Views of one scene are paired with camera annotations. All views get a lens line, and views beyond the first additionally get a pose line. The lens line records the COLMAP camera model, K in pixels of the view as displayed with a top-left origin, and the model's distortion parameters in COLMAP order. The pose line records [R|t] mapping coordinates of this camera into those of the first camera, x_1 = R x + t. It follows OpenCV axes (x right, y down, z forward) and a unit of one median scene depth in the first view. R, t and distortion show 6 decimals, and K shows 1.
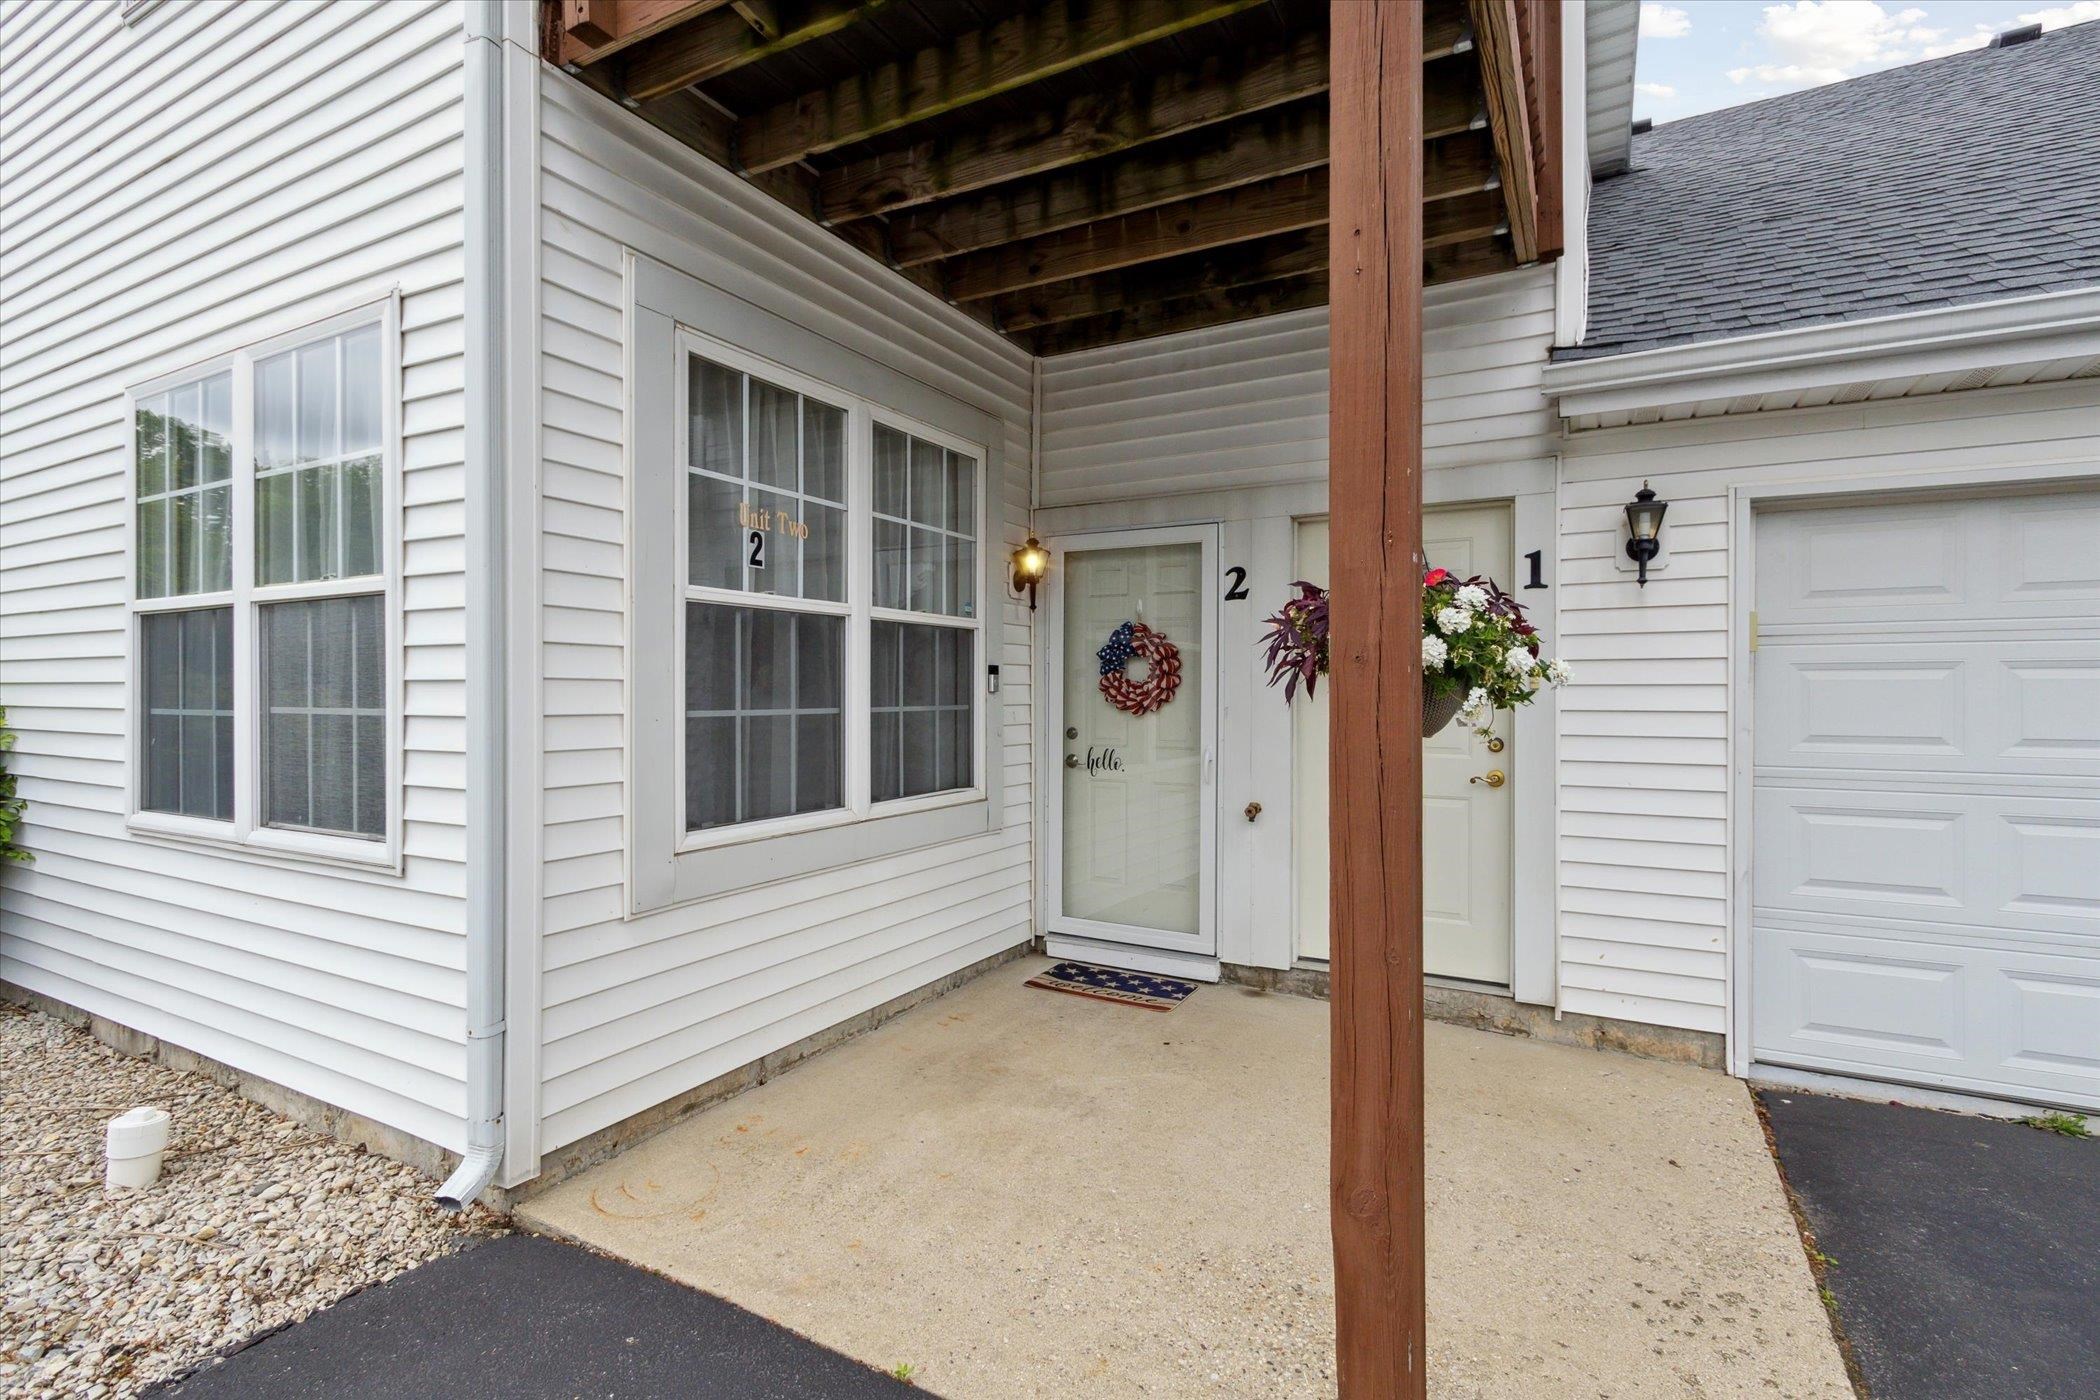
lens RADIAL K [[1003.4, 0, 1050.4], [0, 1003.4, 703.2], [0, 0, 1]] dist [0.010301, -0.002502]
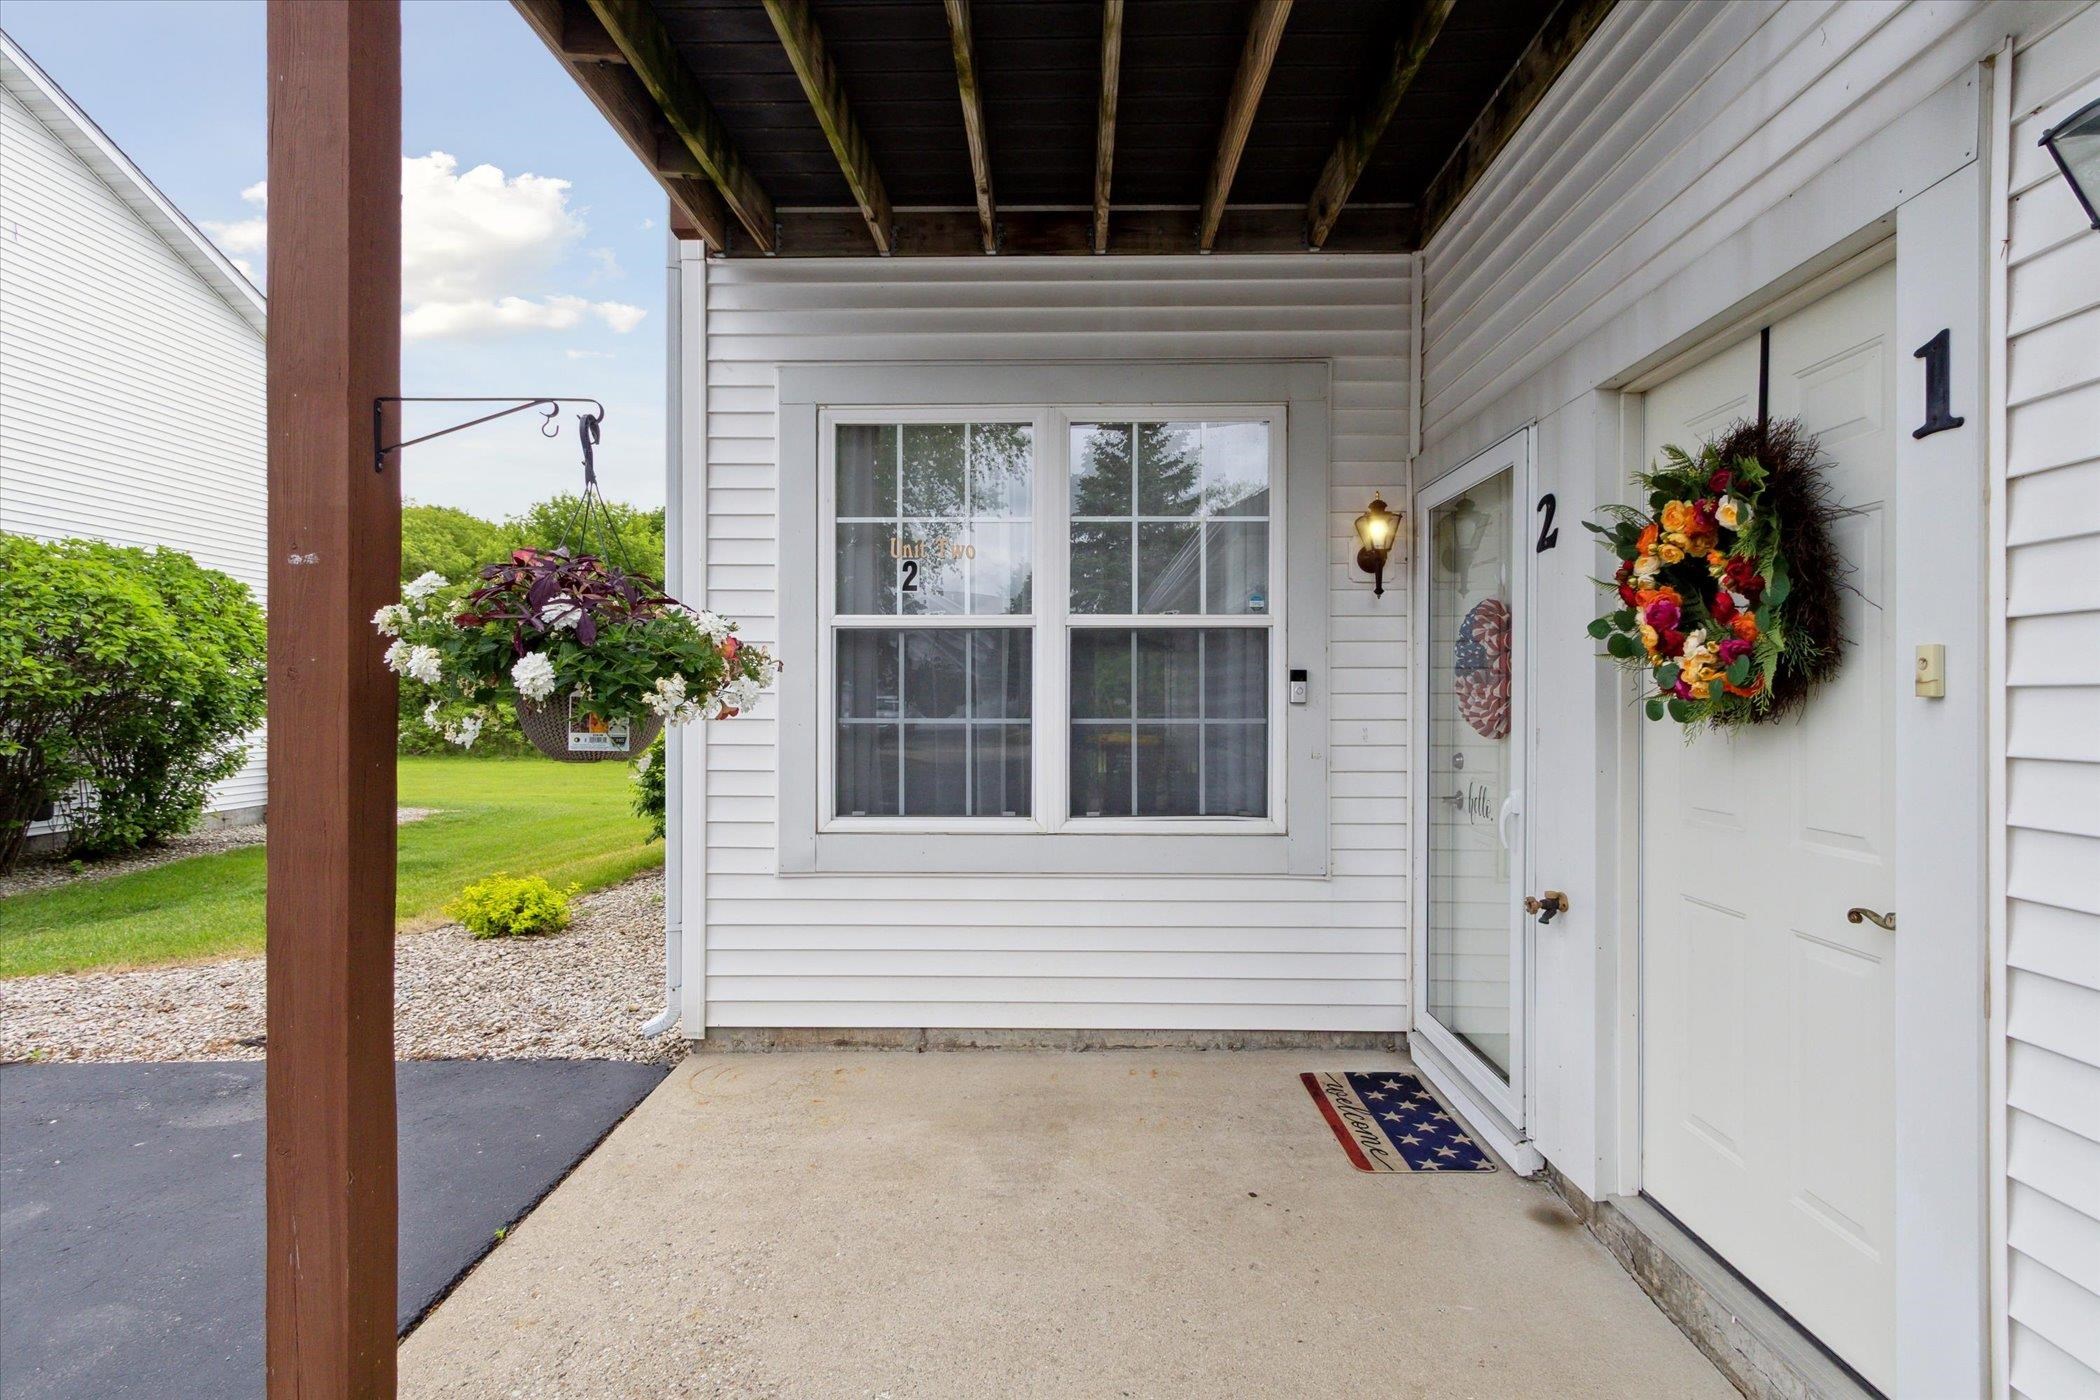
lens RADIAL K [[1003.4, 0, 1038.1], [0, 1003.4, 714.2], [0, 0, 1]] dist [0.010301, -0.002502]
pose [[0.452858, 0.012642, -0.891493, 0.667285], [-0.010456, 0.999906, 0.008868, -0.008185], [0.891521, 0.005305, 0.452948, 0.526820]]
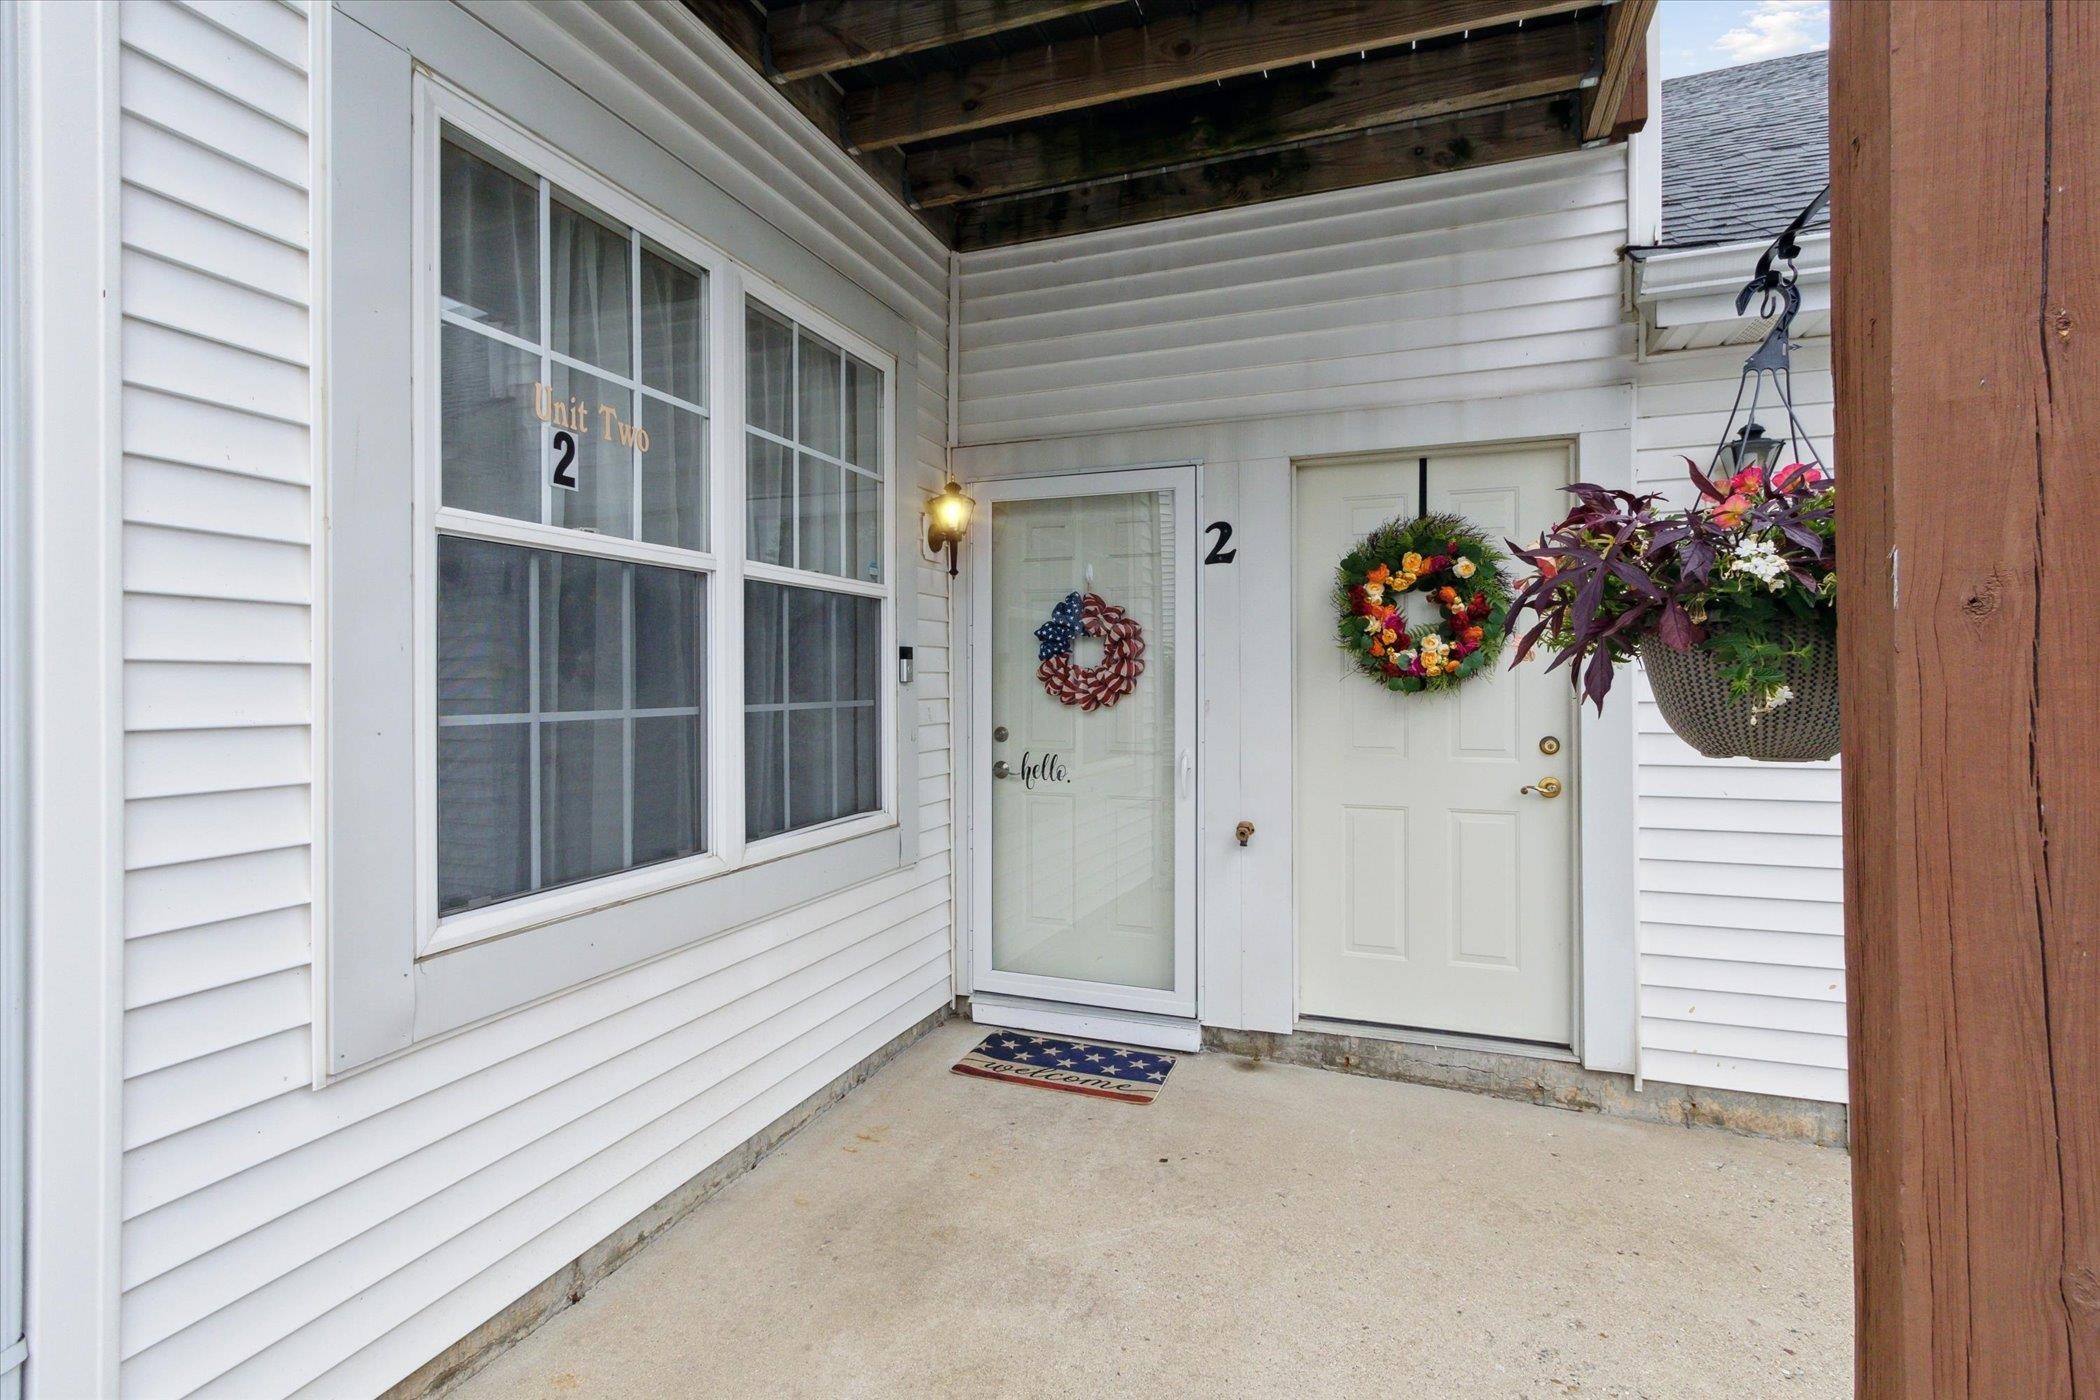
lens RADIAL K [[1003.4, 0, 1052.2], [0, 1003.4, 686.4], [0, 0, 1]] dist [0.010301, -0.002502]
pose [[0.988737, -0.005392, 0.149567, -0.071781], [0.006315, 0.999964, -0.005698, -0.003646], [-0.149530, 0.006579, 0.988735, 0.278882]]
